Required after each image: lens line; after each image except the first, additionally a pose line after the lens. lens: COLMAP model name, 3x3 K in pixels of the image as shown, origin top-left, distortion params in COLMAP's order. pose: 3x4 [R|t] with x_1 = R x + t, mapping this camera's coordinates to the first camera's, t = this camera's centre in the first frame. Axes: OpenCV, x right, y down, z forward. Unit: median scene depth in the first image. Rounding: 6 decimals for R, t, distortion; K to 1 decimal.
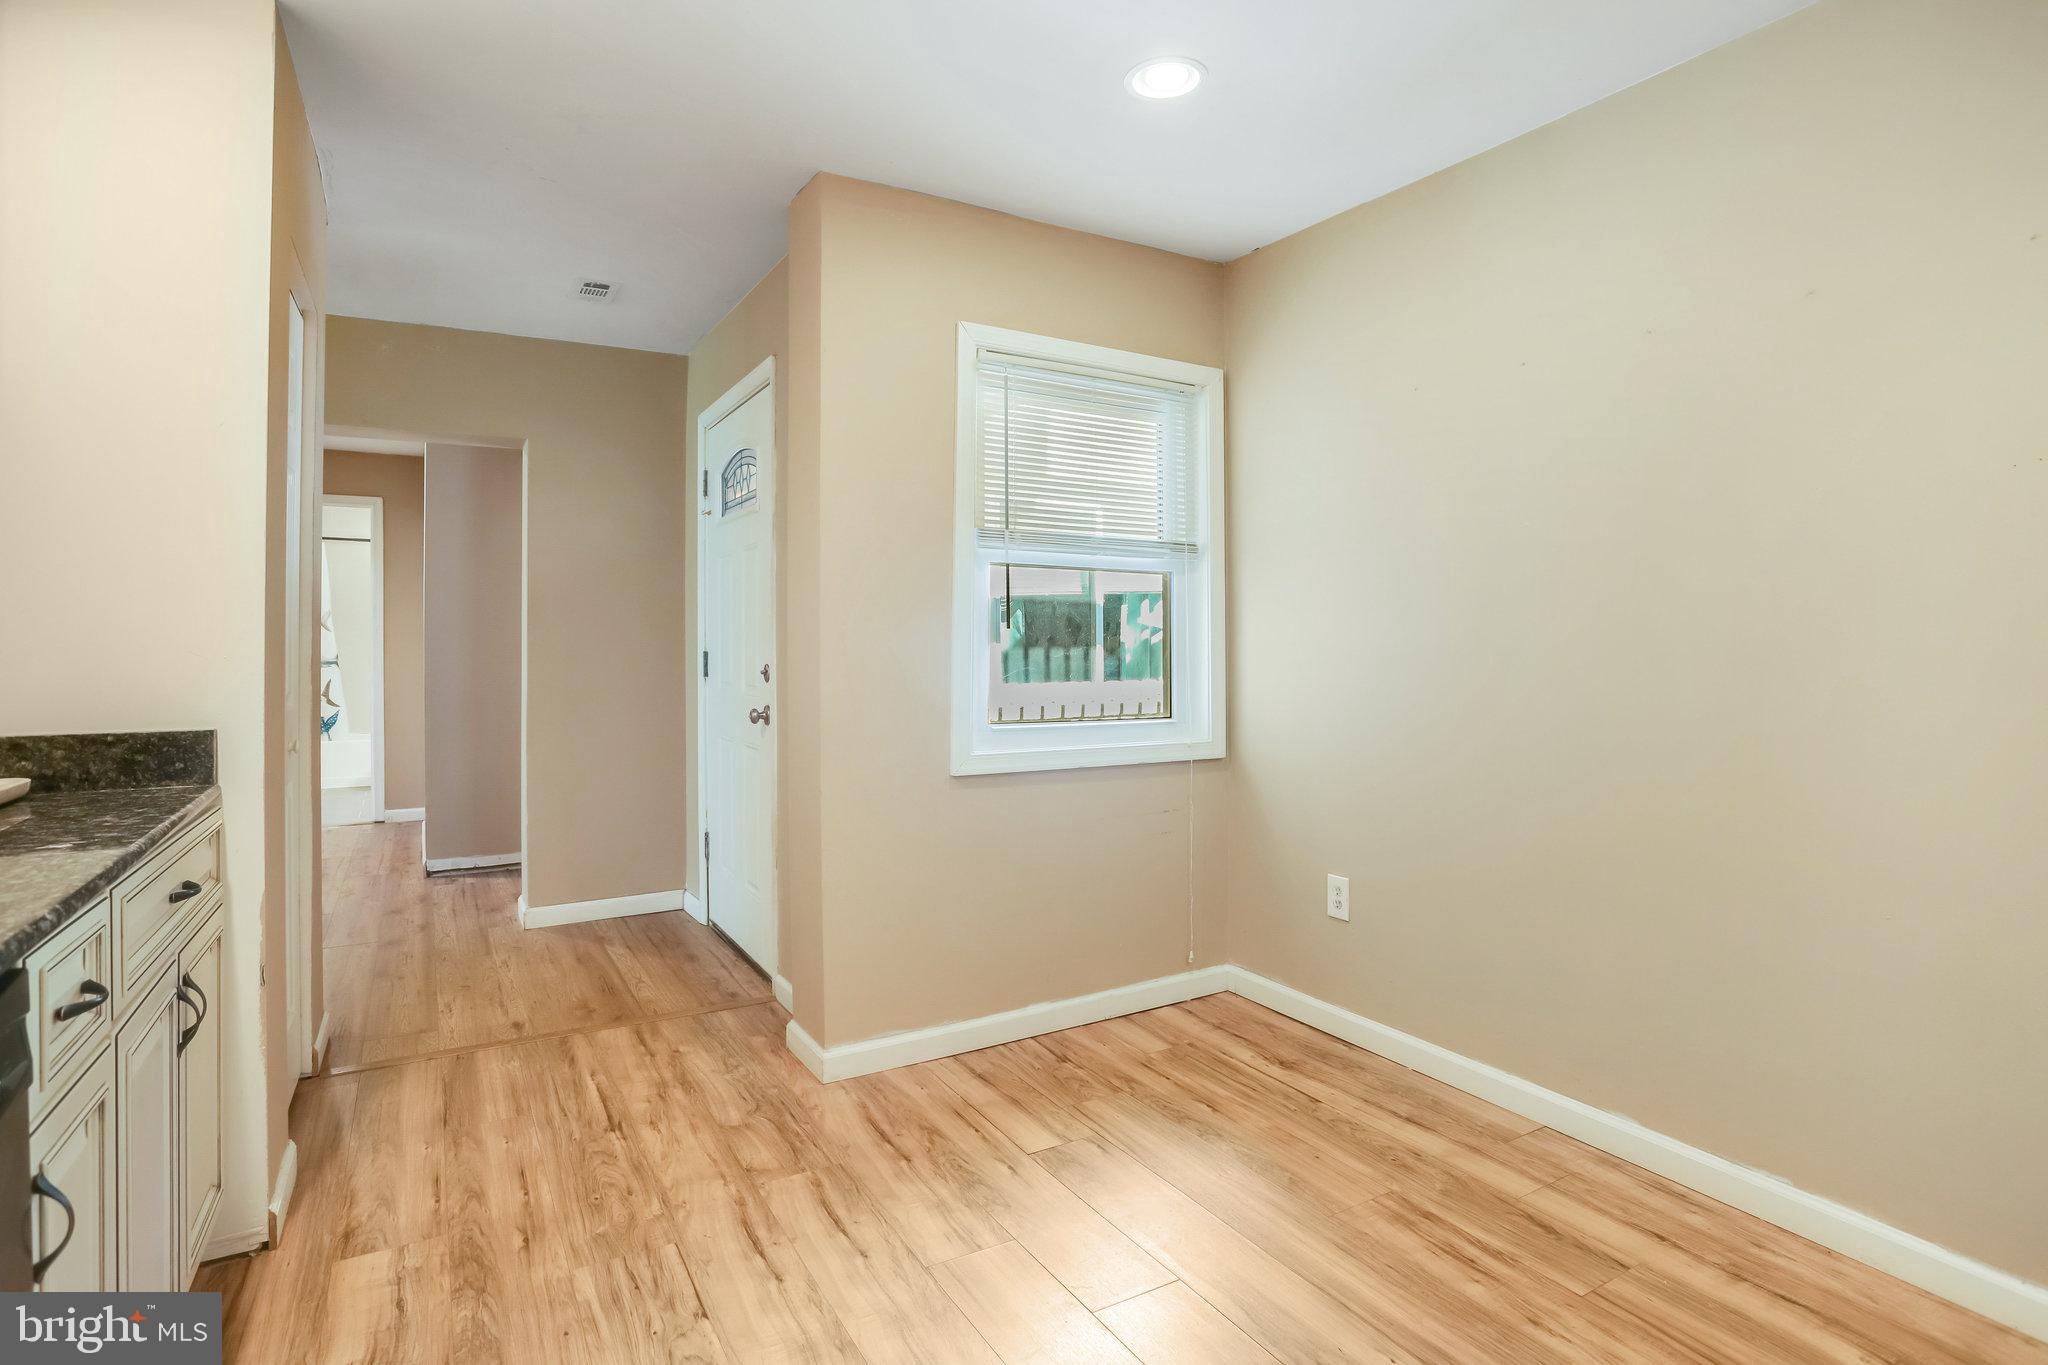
lens RADIAL K [[1030.3, 0, 1006.6], [0, 1030.3, 671.3], [0, 0, 1]] dist [-0.046262, 0.016421]
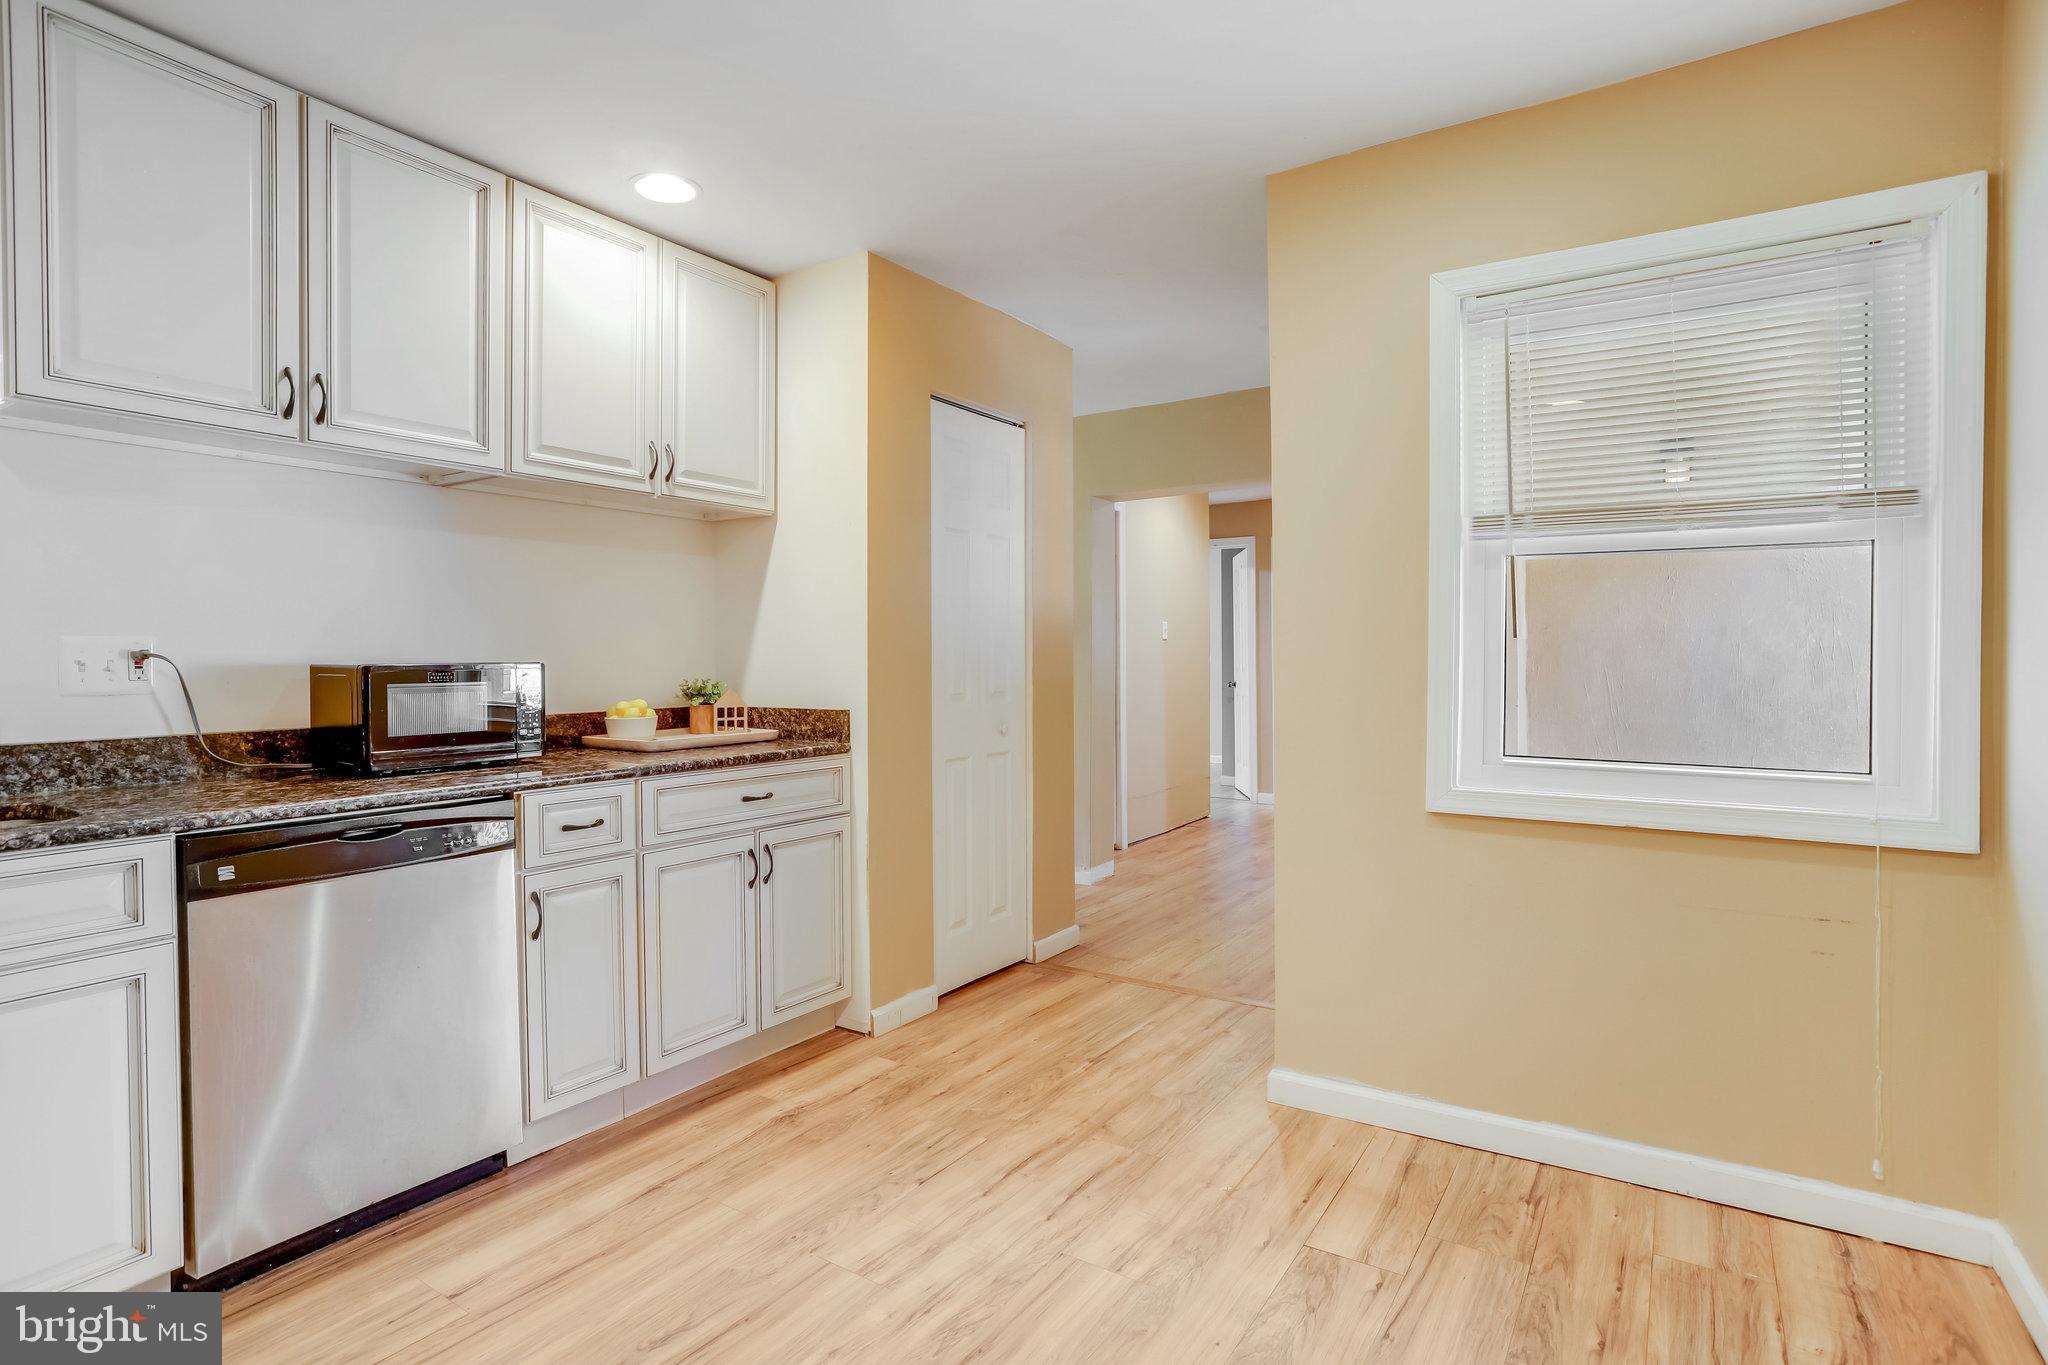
lens RADIAL K [[1030.3, 0, 1034.1], [0, 1030.3, 672.2], [0, 0, 1]] dist [-0.046262, 0.016421]
pose [[0.452846, 0.013579, -0.891485, 0.695978], [-0.017962, 0.999820, 0.006105, -0.015870], [0.891408, 0.013248, 0.453009, 0.407314]]
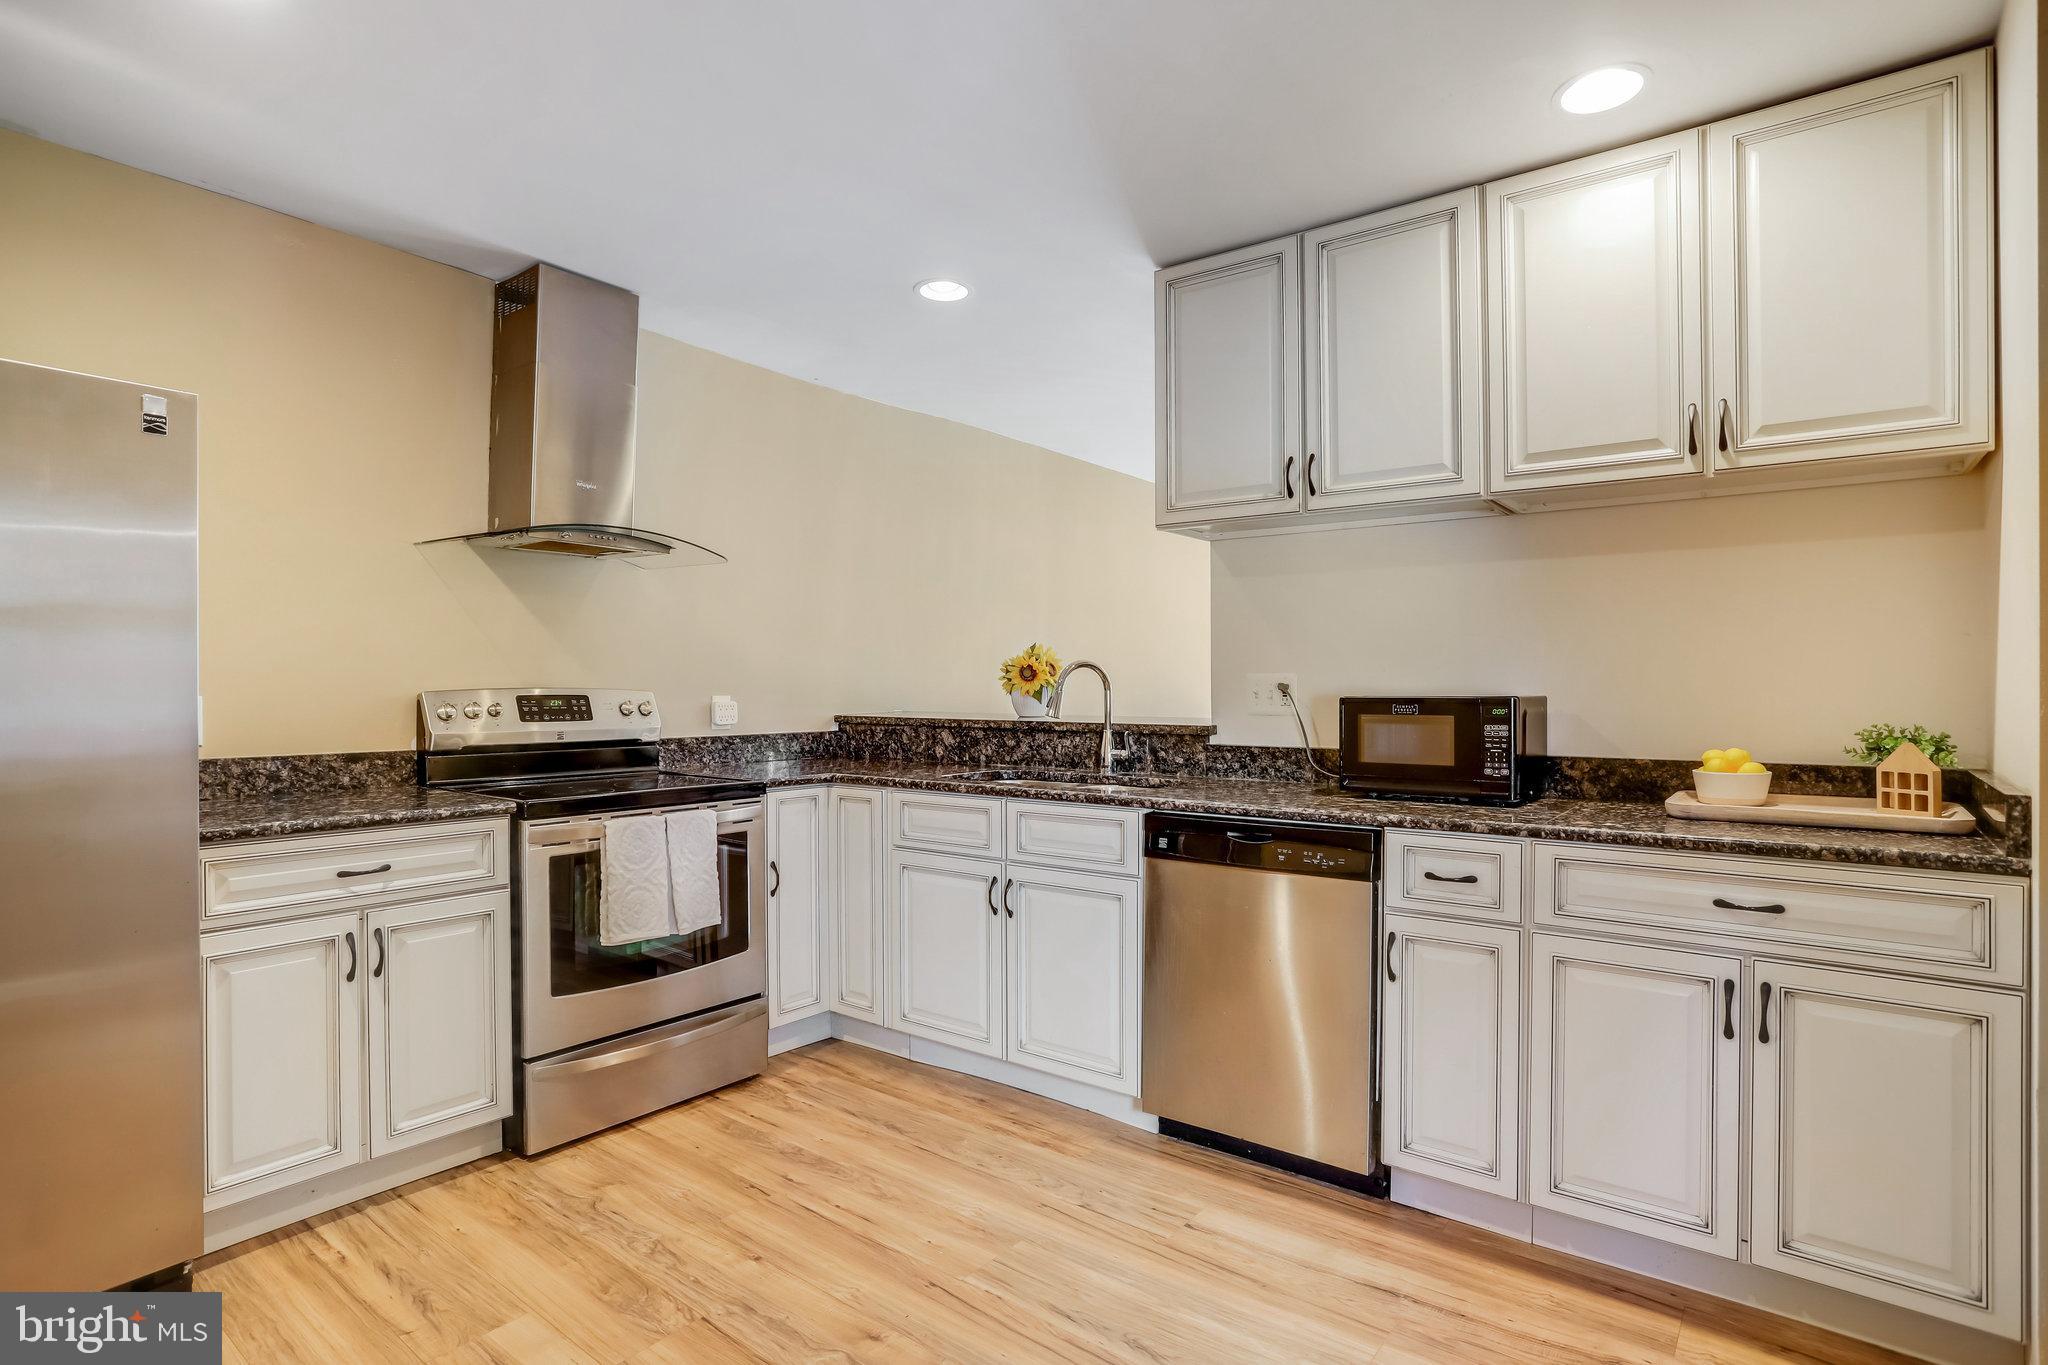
lens RADIAL K [[1030.3, 0, 1013.8], [0, 1030.3, 687.9], [0, 0, 1]] dist [-0.046262, 0.016421]
pose [[-0.932986, 0.006858, -0.359848, 0.274741], [-0.003194, 0.999621, 0.027331, -0.045731], [0.359899, 0.026649, -0.932611, 1.207513]]
